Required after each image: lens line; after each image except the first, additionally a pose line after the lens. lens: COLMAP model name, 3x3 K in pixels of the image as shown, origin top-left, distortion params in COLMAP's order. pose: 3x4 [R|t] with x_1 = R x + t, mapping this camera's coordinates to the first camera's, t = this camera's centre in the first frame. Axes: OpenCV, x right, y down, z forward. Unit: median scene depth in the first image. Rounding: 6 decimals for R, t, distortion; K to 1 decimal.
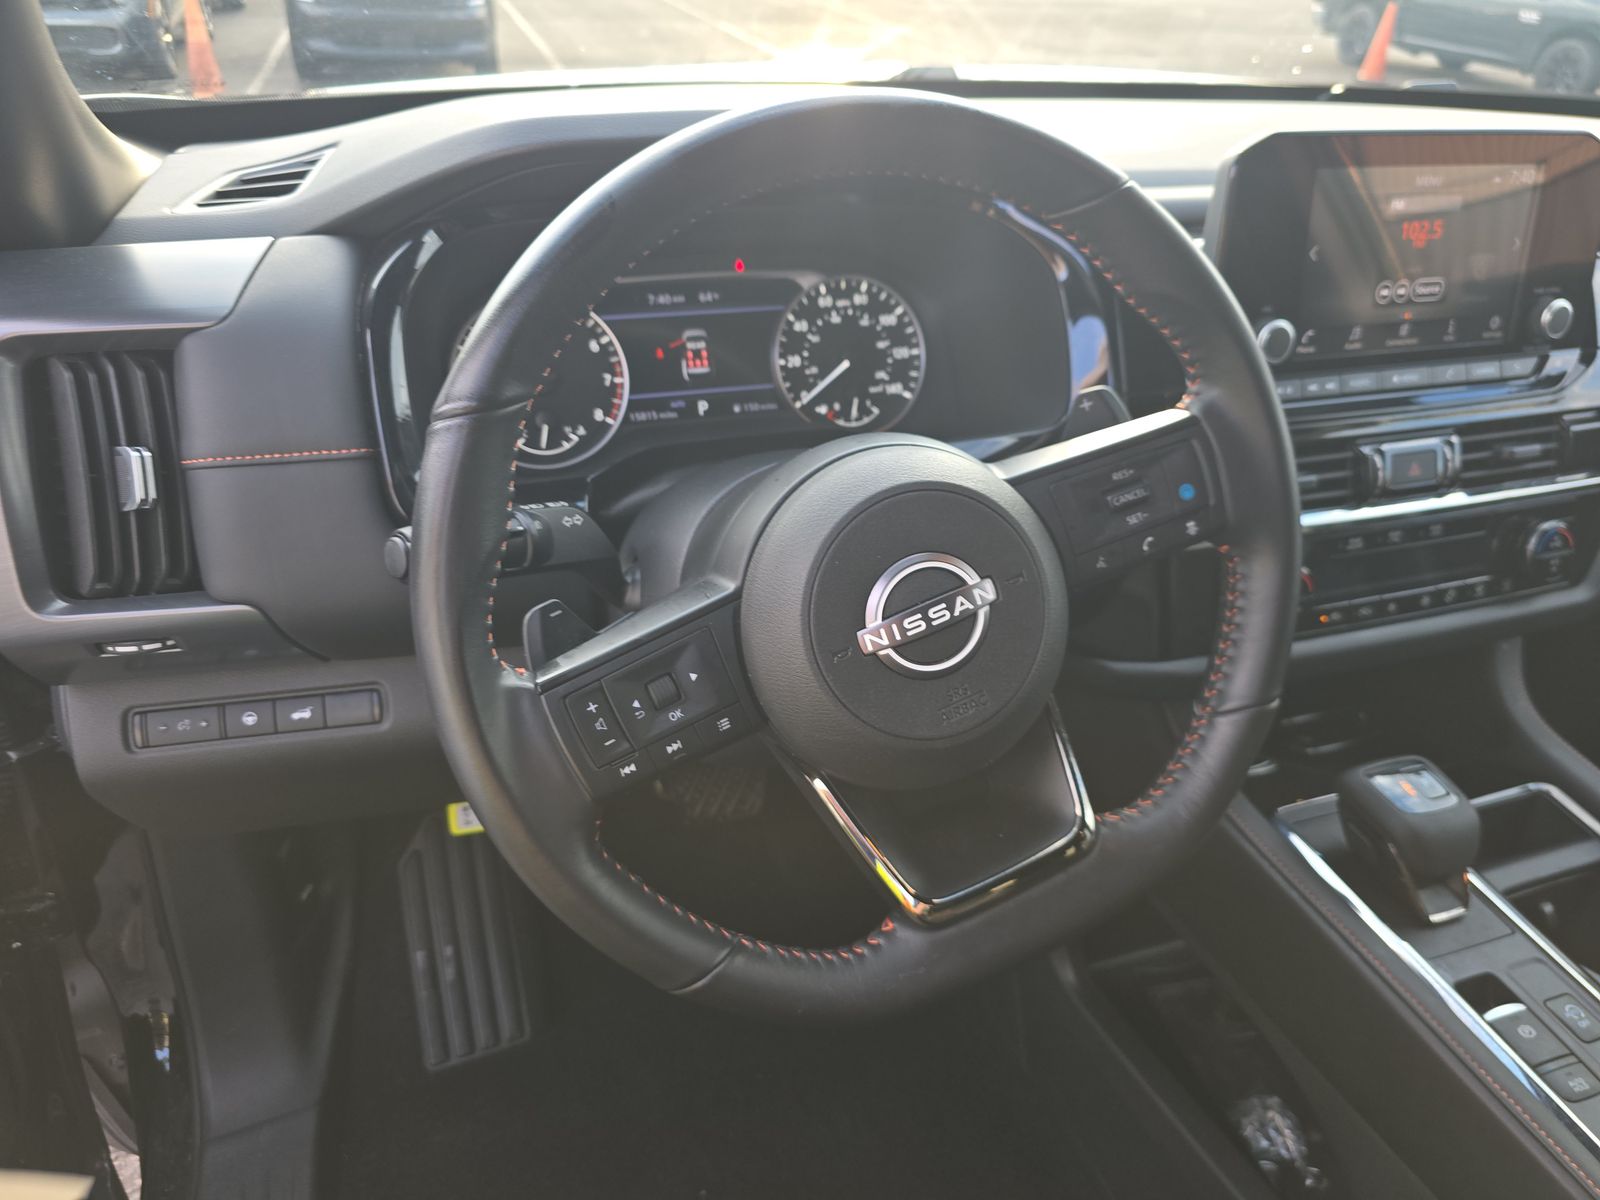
lens RADIAL K [[1071.5, 0, 804.0], [0, 1071.5, 601.6], [0, 0, 1]] dist [0.007136, -0.005335]
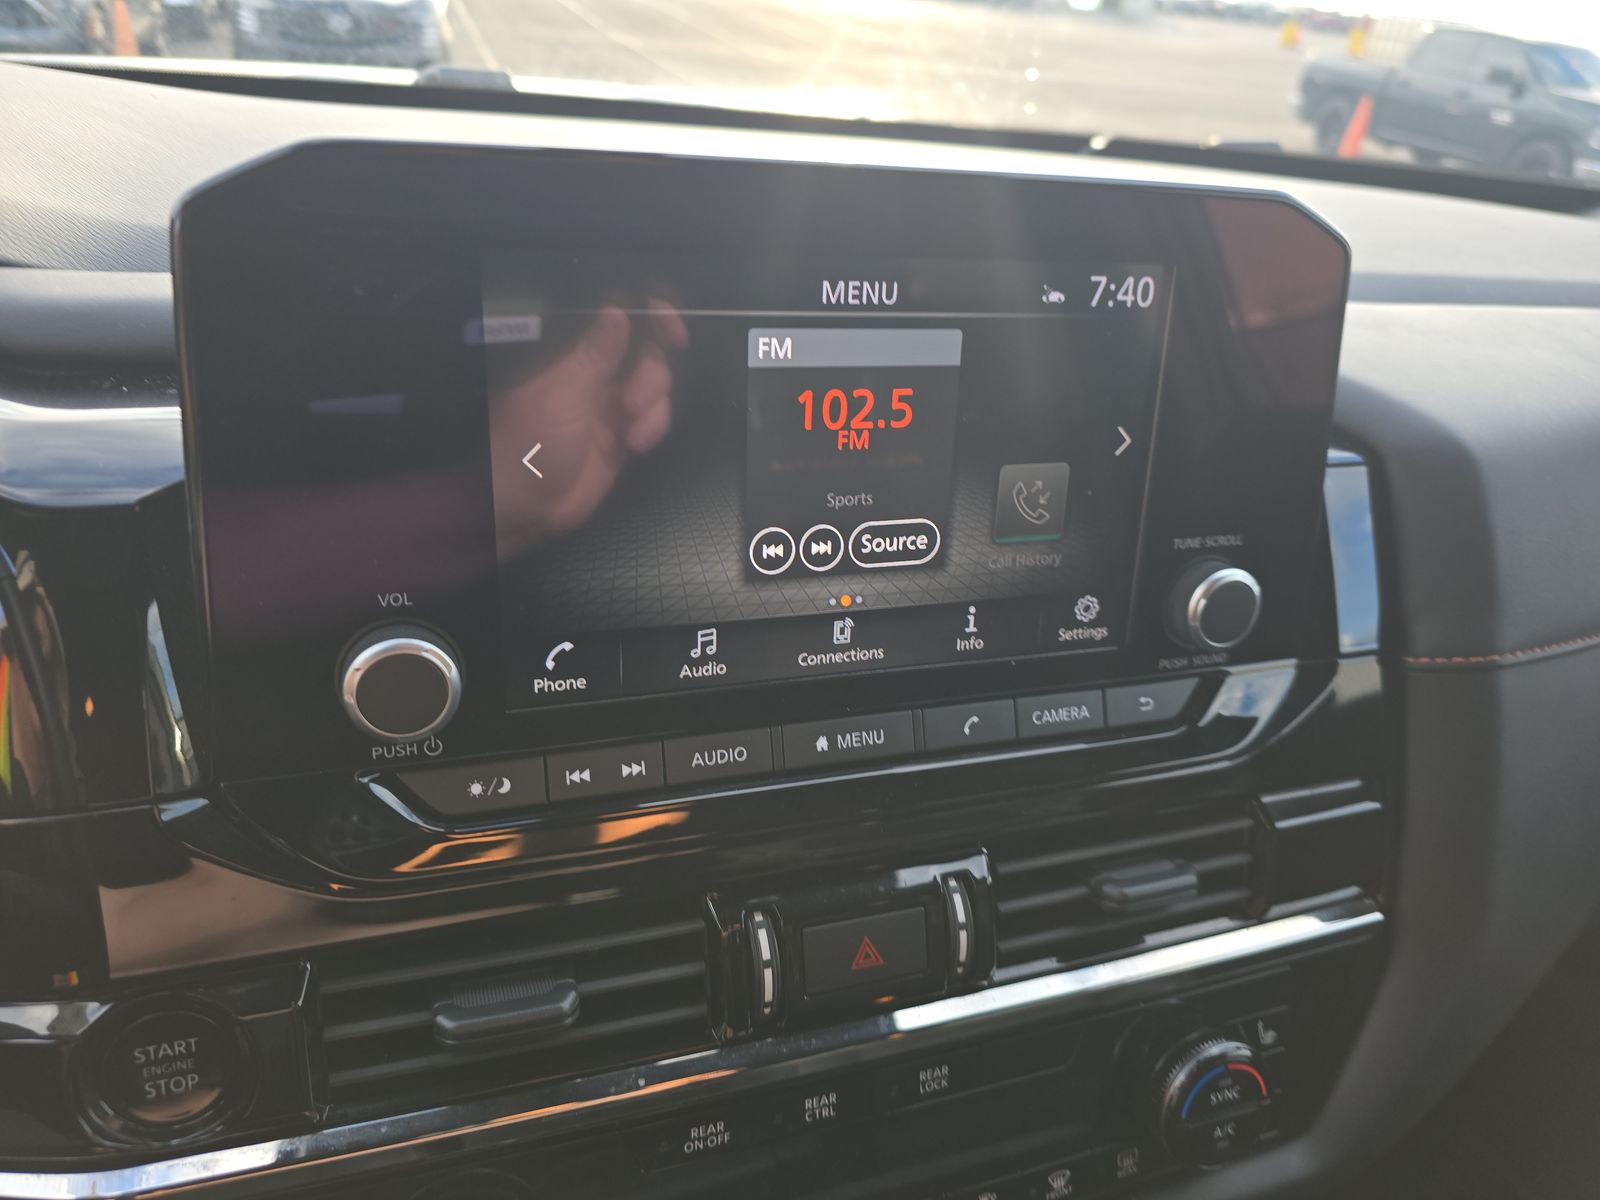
lens RADIAL K [[1071.5, 0, 795.9], [0, 1071.5, 599.4], [0, 0, 1]] dist [0.007136, -0.005335]
pose [[0.998699, 0.049772, 0.011056, 0.517714], [-0.049159, 0.997531, -0.050156, -0.235751], [-0.013525, 0.049548, 0.998680, 0.556333]]
